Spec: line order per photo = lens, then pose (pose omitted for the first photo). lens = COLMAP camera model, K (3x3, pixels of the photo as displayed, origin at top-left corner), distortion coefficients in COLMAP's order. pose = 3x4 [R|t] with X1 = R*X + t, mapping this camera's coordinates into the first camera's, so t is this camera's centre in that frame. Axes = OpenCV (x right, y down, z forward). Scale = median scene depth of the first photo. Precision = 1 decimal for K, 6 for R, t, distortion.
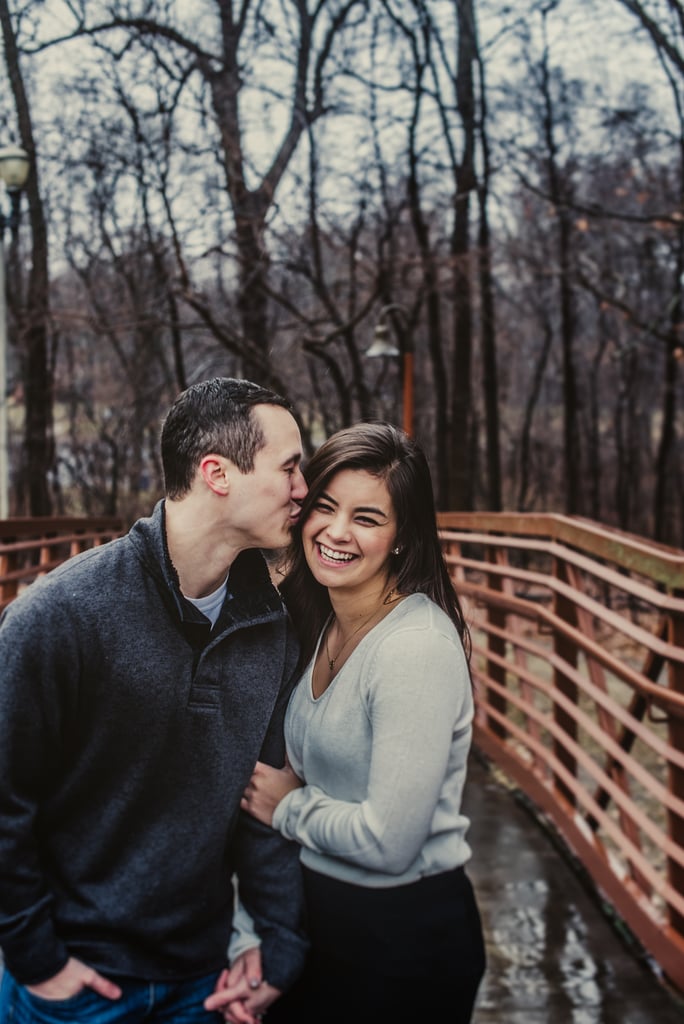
lens RADIAL K [[1600.3, 0, 366.4], [0, 1600.3, 513.7], [0, 0, 1]] dist [-0.146398, 0.137911]
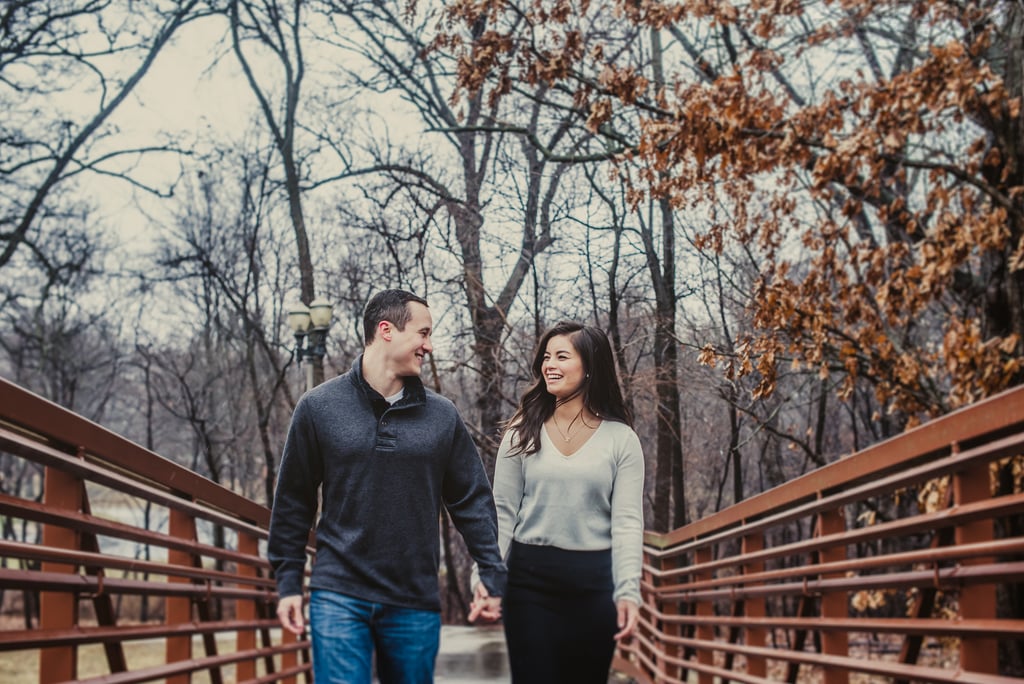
lens RADIAL K [[1670.1, 0, 448.7], [0, 1670.1, 342.4], [0, 0, 1]] dist [0.015376, 0.058012]
pose [[0.995470, 0.000081, -0.095075, 0.018899], [-0.015306, 0.987092, -0.159420, 0.026350], [0.093834, 0.160153, 0.982622, -0.266473]]
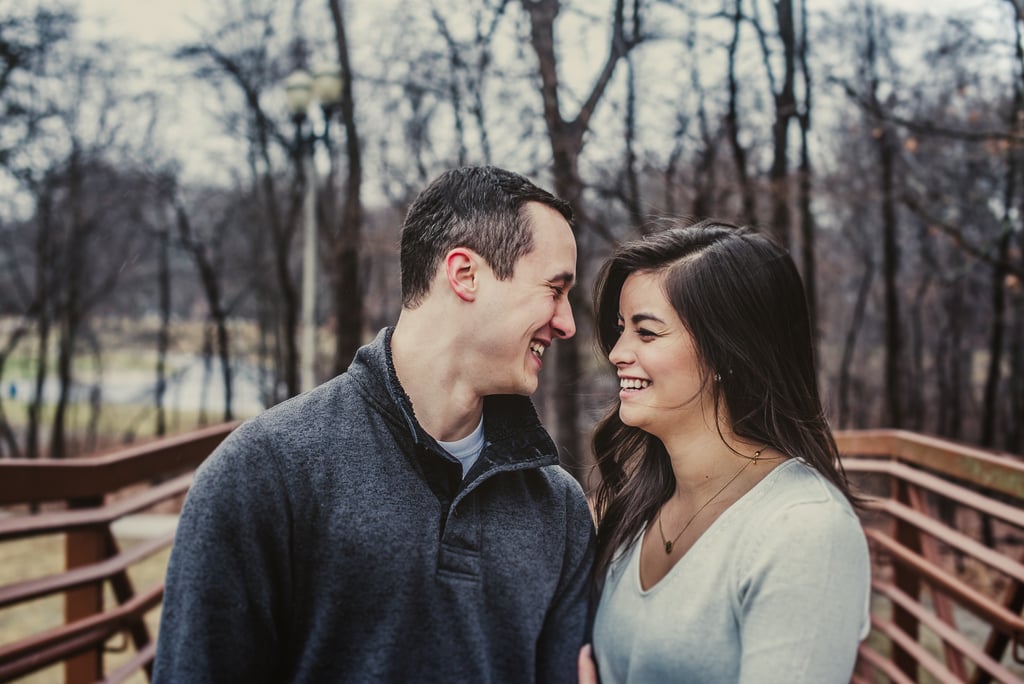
lens RADIAL K [[1600.3, 0, 523.5], [0, 1600.3, 342.0], [0, 0, 1]] dist [-0.146398, 0.137911]
pose [[0.995154, 0.017842, -0.096701, -0.001171], [-0.024532, 0.997353, -0.068445, 0.004114], [0.095224, 0.070485, 0.992957, 0.021621]]
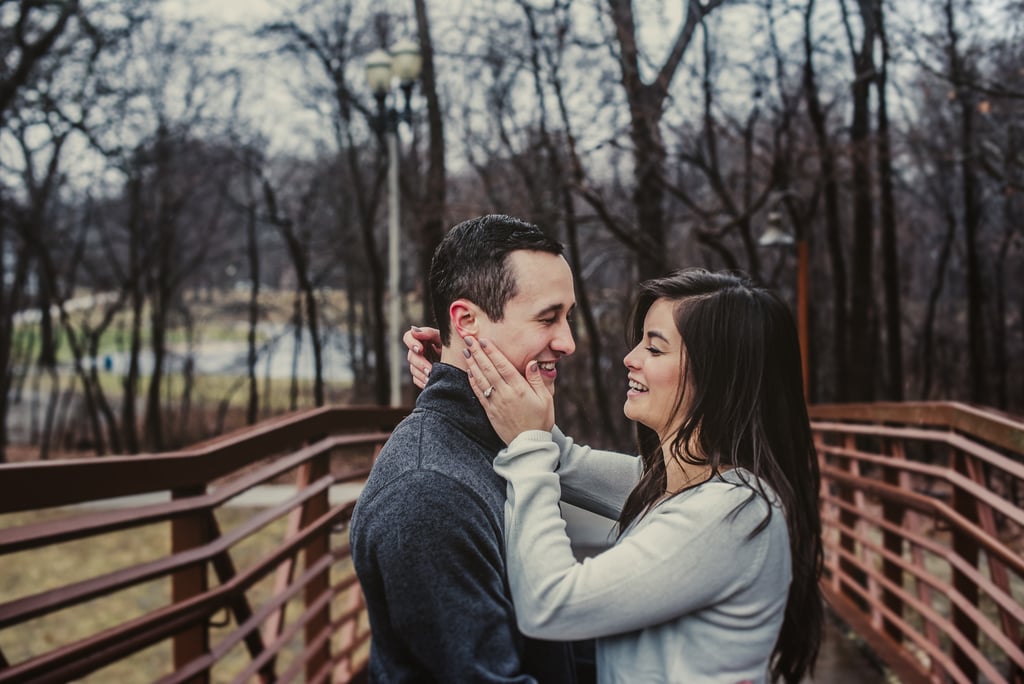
lens RADIAL K [[1600.3, 0, 523.5], [0, 1600.3, 342.0], [0, 0, 1]] dist [-0.146398, 0.137911]
pose [[0.988471, -0.001475, -0.151402, 0.002218], [-0.005042, 0.999077, -0.042648, 0.001366], [0.151325, 0.042920, 0.987552, 0.010219]]
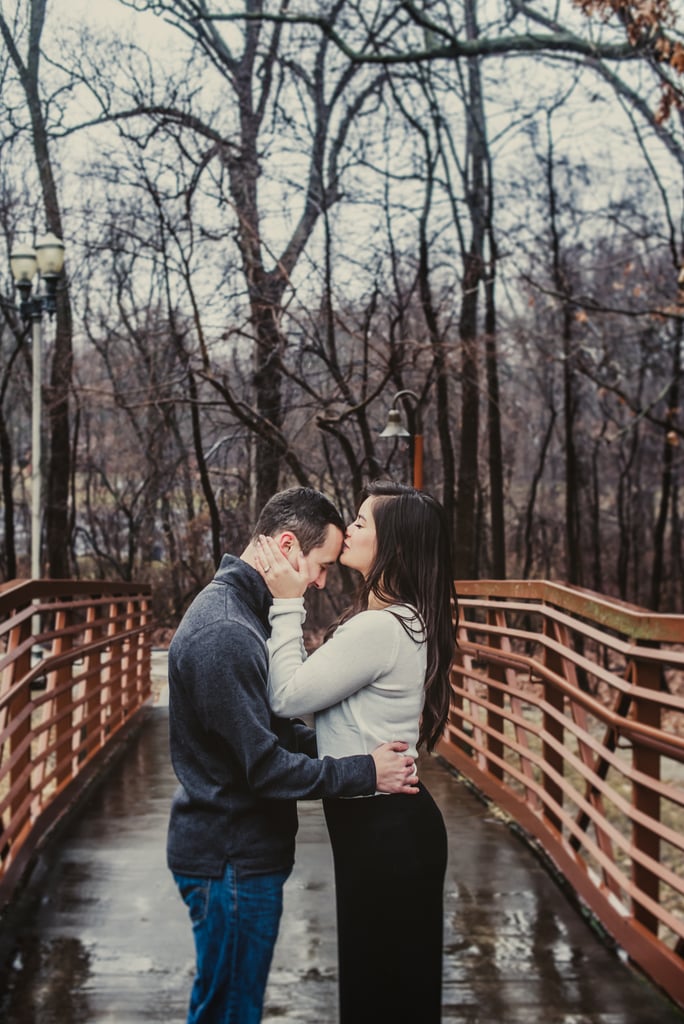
lens RADIAL K [[1600.3, 0, 366.4], [0, 1600.3, 513.7], [0, 0, 1]] dist [-0.146398, 0.137911]
pose [[0.999935, 0.010560, -0.004385, -0.001835], [-0.010750, 0.998888, -0.045895, 0.001583], [0.003895, 0.045939, 0.998937, -0.038374]]
